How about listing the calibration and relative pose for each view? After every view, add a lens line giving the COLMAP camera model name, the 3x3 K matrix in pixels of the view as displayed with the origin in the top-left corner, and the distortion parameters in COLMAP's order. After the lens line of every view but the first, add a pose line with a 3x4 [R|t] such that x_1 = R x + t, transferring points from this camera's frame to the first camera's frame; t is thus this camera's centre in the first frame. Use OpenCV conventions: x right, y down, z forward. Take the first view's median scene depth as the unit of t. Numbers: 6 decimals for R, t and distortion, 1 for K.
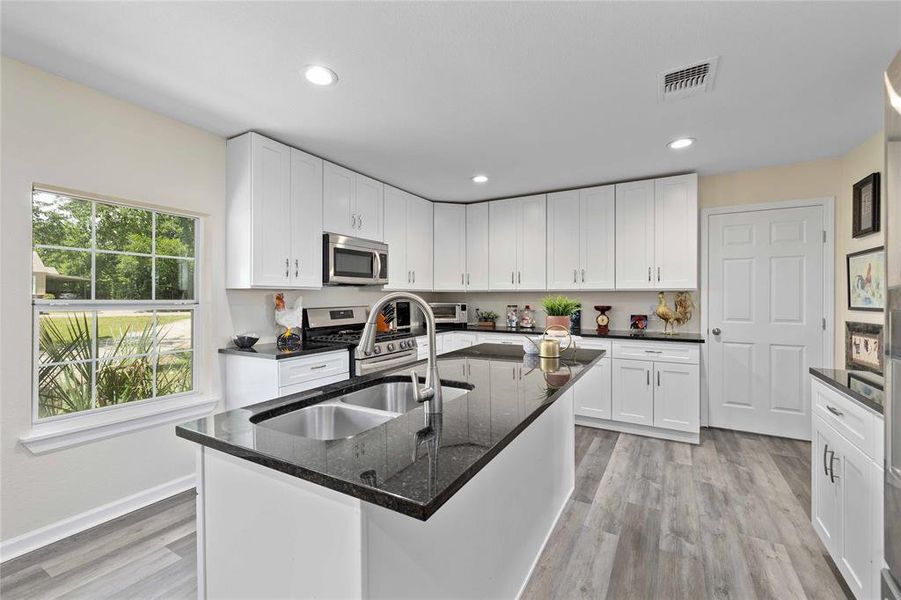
lens RADIAL K [[382.7, 0, 448.4], [0, 382.7, 299.8], [0, 0, 1]] dist [0.001152, 0.000154]
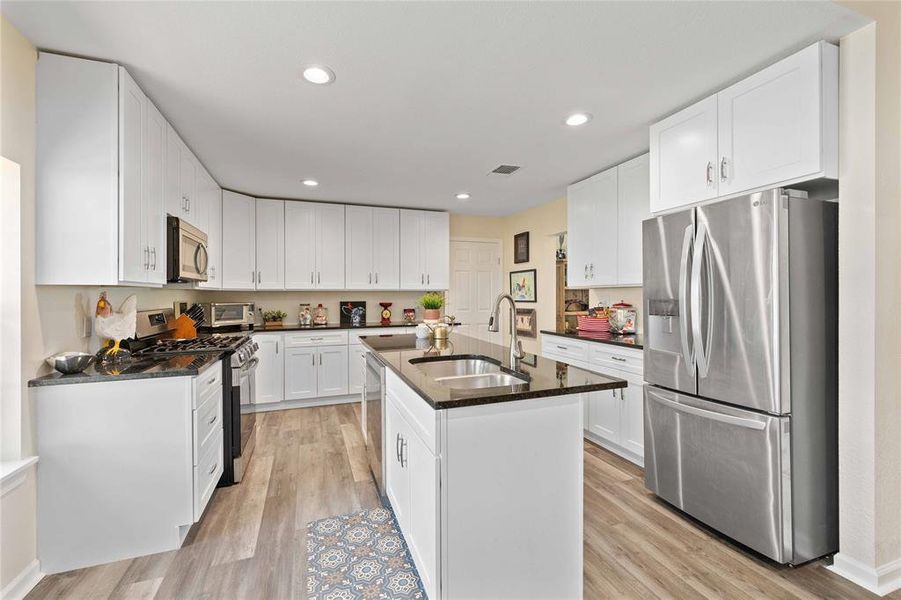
lens RADIAL K [[382.7, 0, 446.7], [0, 382.7, 295.2], [0, 0, 1]] dist [0.001152, 0.000154]
pose [[0.636941, -0.003149, 0.770906, -0.470854], [0.009637, 0.999946, -0.003878, -0.001731], [-0.770852, 0.009899, 0.636937, 0.050437]]
